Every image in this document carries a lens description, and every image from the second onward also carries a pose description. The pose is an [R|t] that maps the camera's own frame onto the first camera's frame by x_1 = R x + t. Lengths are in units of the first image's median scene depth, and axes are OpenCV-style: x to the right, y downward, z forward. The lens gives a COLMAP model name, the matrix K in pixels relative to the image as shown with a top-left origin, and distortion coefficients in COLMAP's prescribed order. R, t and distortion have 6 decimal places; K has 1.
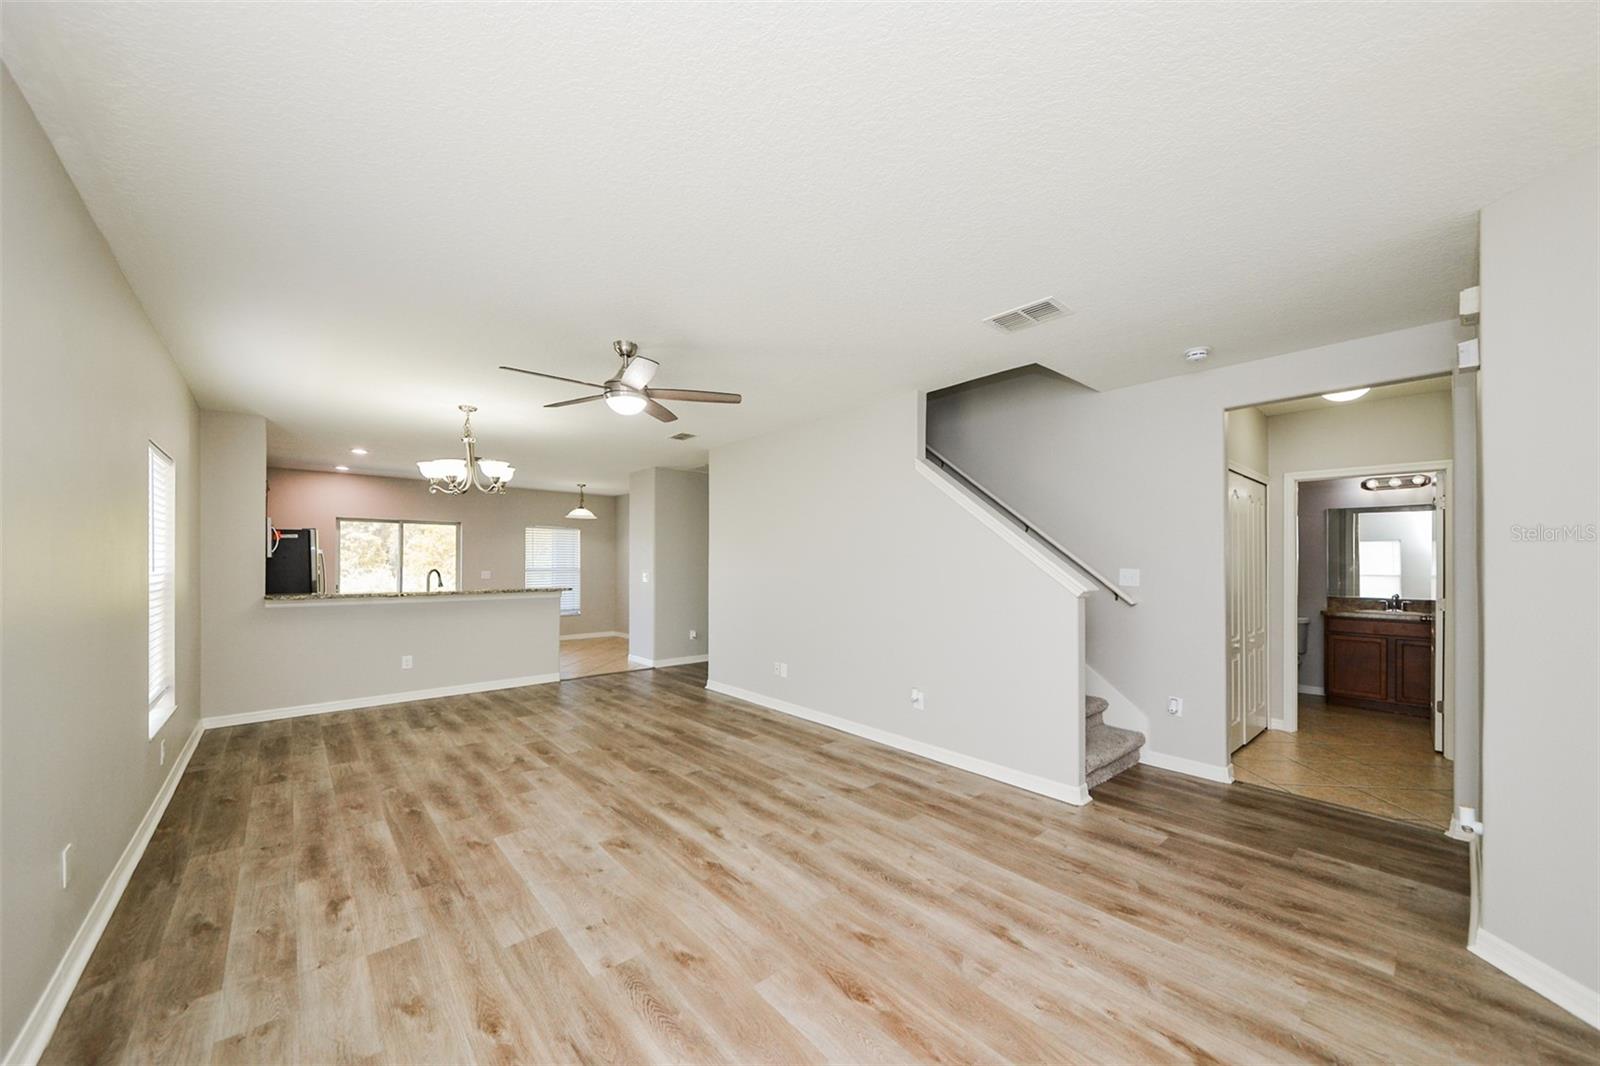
lens RADIAL K [[572.1, 0, 782.6], [0, 572.1, 537.3], [0, 0, 1]] dist [0.044371, -0.018425]
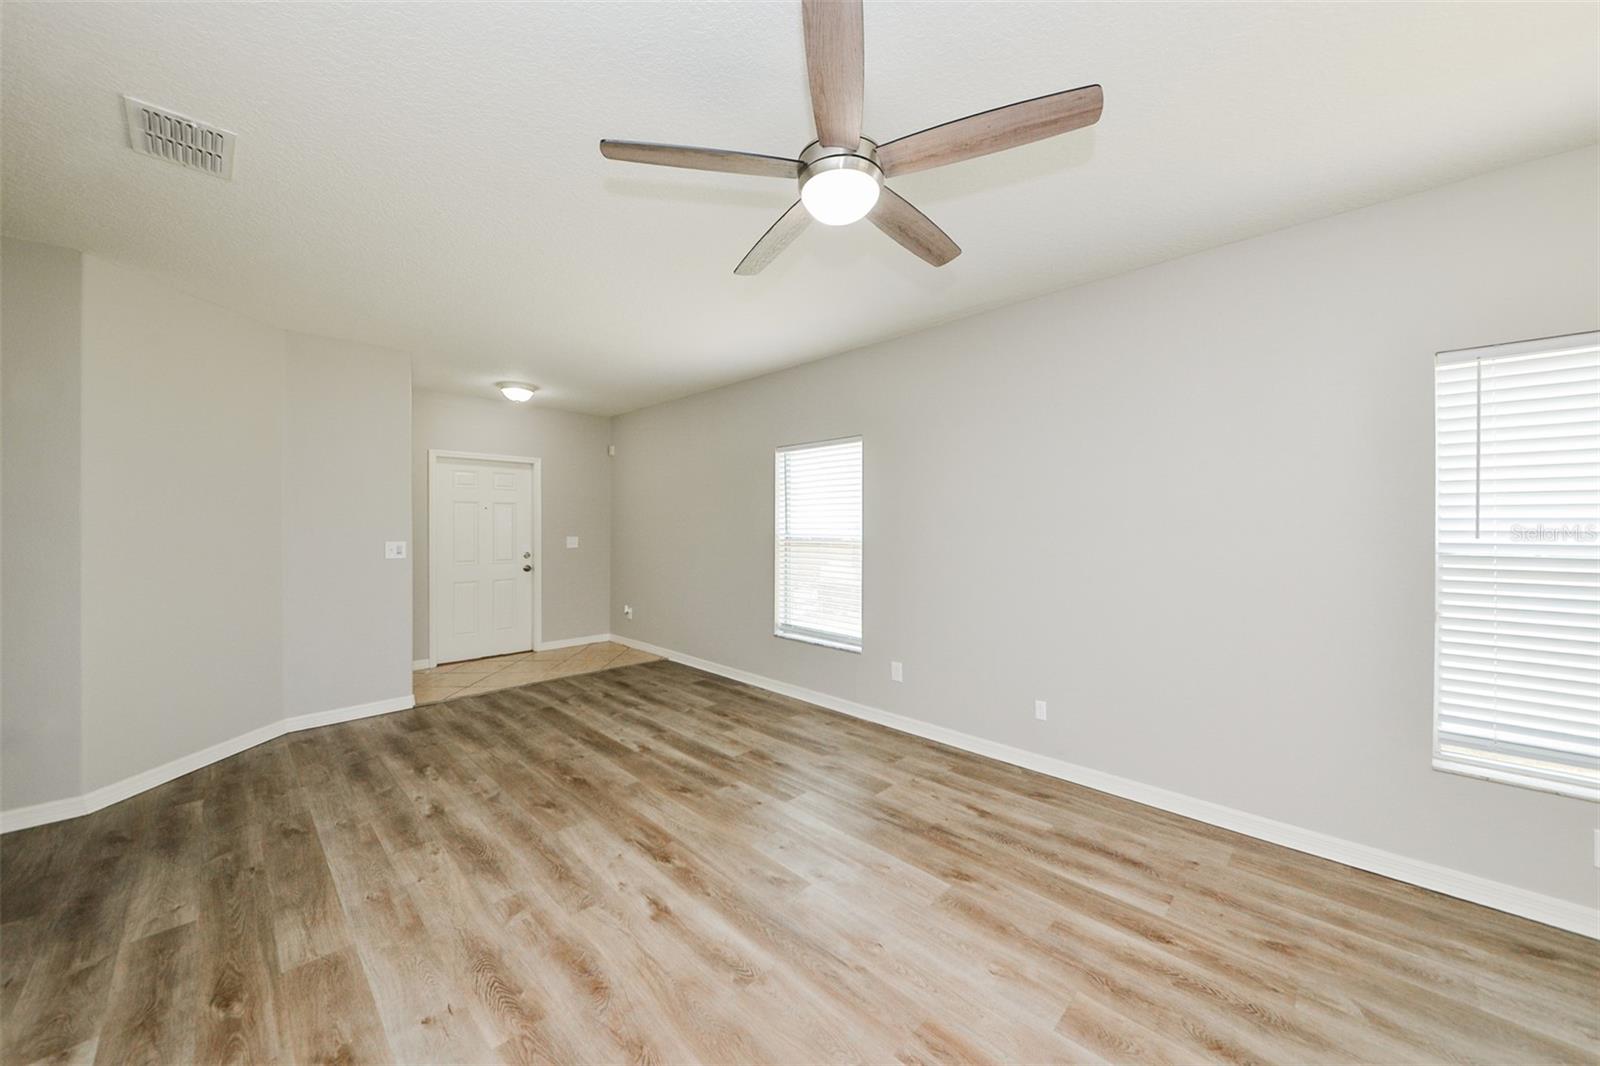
lens RADIAL K [[572.1, 0, 782.6], [0, 572.1, 537.3], [0, 0, 1]] dist [0.044371, -0.018425]
pose [[-0.997102, -0.001702, -0.076052, -0.180223], [0.000225, 0.999679, -0.025323, 0.063816], [0.076070, -0.025266, -0.996782, 1.471430]]
